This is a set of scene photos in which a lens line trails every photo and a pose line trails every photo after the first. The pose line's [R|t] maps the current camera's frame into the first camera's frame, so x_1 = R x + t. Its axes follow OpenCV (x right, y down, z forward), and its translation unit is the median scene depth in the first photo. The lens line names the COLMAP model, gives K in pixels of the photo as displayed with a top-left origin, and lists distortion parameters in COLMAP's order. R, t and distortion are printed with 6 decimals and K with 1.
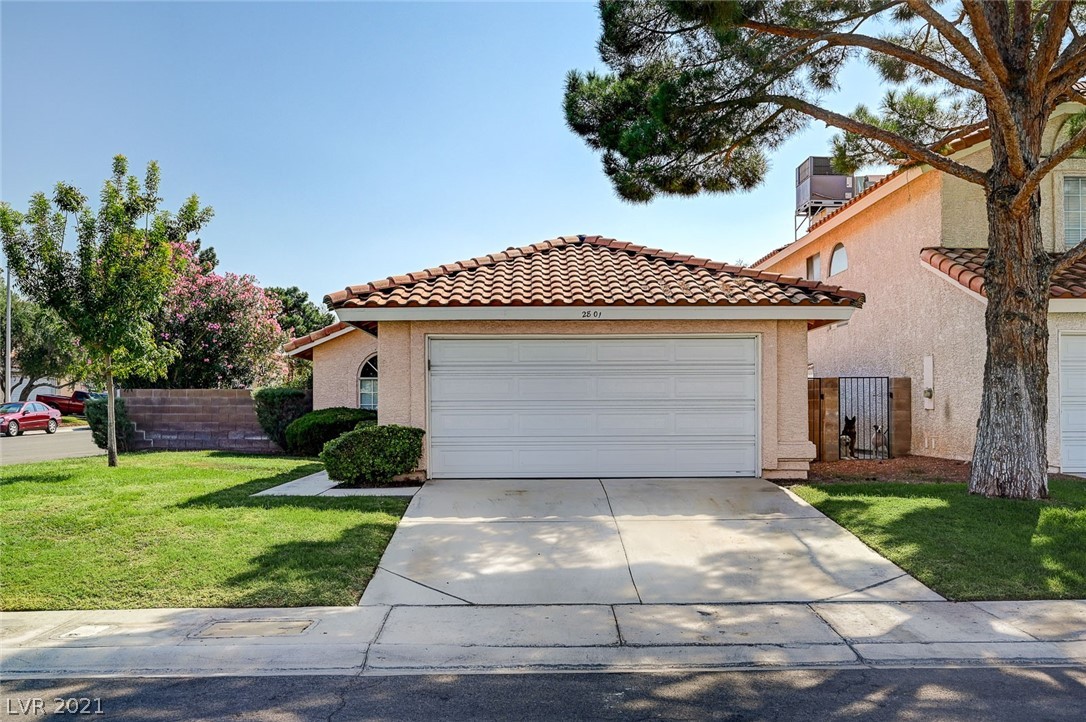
lens RADIAL K [[946.1, 0, 540.4], [0, 946.1, 360.5], [0, 0, 1]] dist [-0.004585, 0.003441]
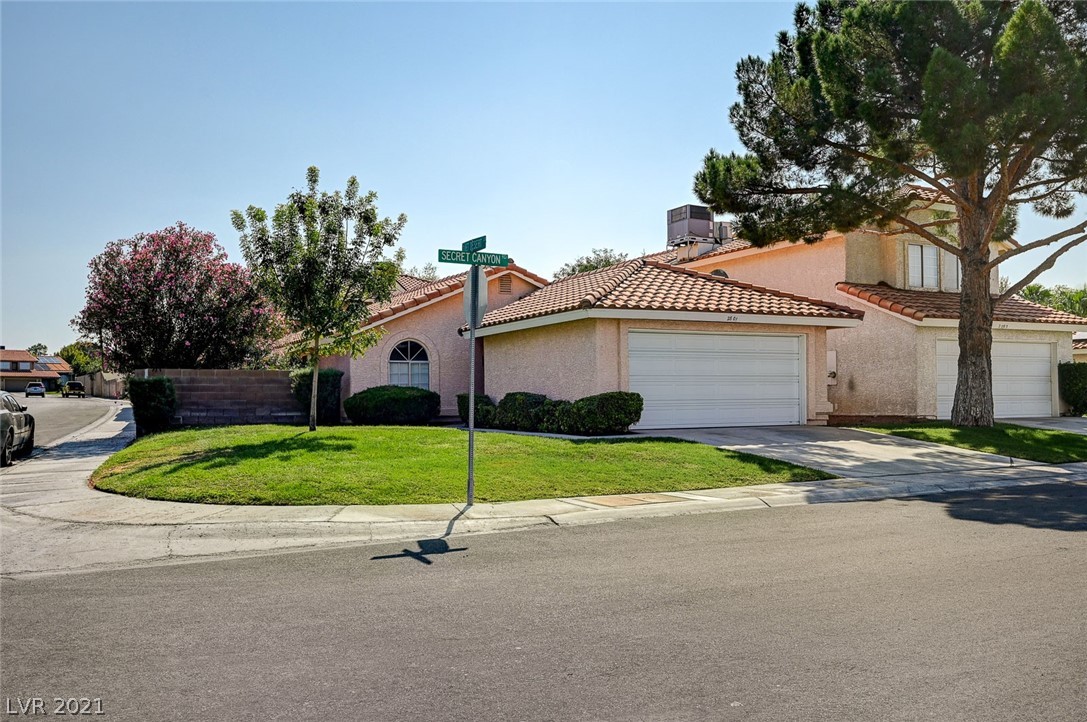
lens RADIAL K [[947.0, 0, 540.9], [0, 947.0, 360.5], [0, 0, 1]] dist [-0.004585, 0.003441]
pose [[0.891572, 0.013536, 0.452677, -1.109668], [-0.016226, 0.999866, 0.002061, 0.024741], [-0.452589, -0.009183, 0.891672, -0.268456]]
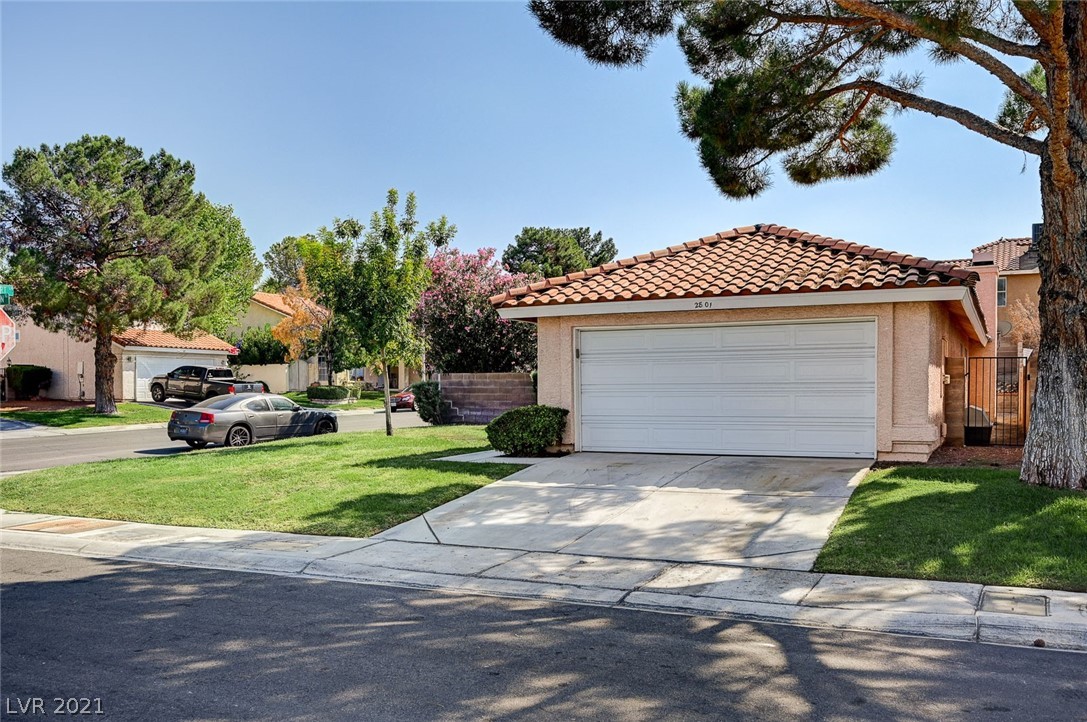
lens RADIAL K [[947.0, 0, 540.9], [0, 947.0, 360.5], [0, 0, 1]] dist [-0.004585, 0.003441]
pose [[0.895627, -0.014096, -0.444582, 0.449101], [0.024669, 0.999534, 0.018004, -0.010875], [0.444121, -0.027092, 0.895557, -0.073930]]
